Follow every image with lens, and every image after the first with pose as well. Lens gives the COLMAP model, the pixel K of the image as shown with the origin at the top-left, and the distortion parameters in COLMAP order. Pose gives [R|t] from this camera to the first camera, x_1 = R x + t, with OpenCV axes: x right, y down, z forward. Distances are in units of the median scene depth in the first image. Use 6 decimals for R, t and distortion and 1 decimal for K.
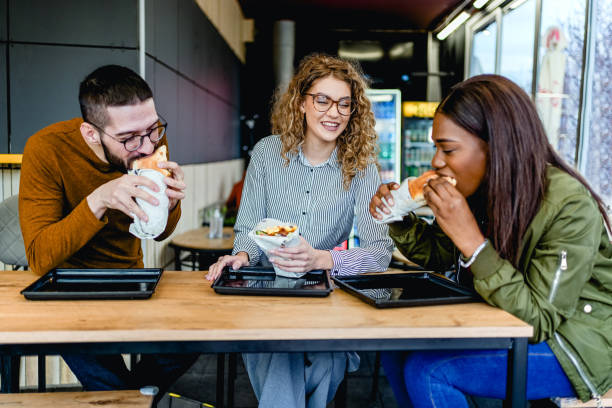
lens RADIAL K [[586.9, 0, 301.7], [0, 586.9, 184.5], [0, 0, 1]] dist [0.017476, 0.000000]
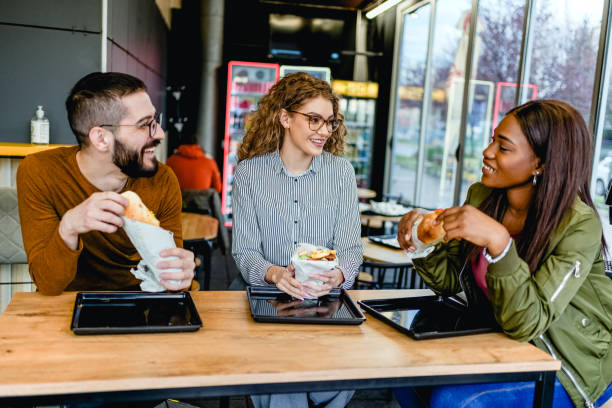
lens RADIAL K [[586.9, 0, 297.9], [0, 586.9, 200.5], [0, 0, 1]] dist [0.017476, 0.000000]
pose [[0.990769, 0.022949, 0.133607, -0.218681], [-0.032924, 0.996793, 0.072938, -0.107874], [-0.131504, -0.076663, 0.988347, -0.011767]]
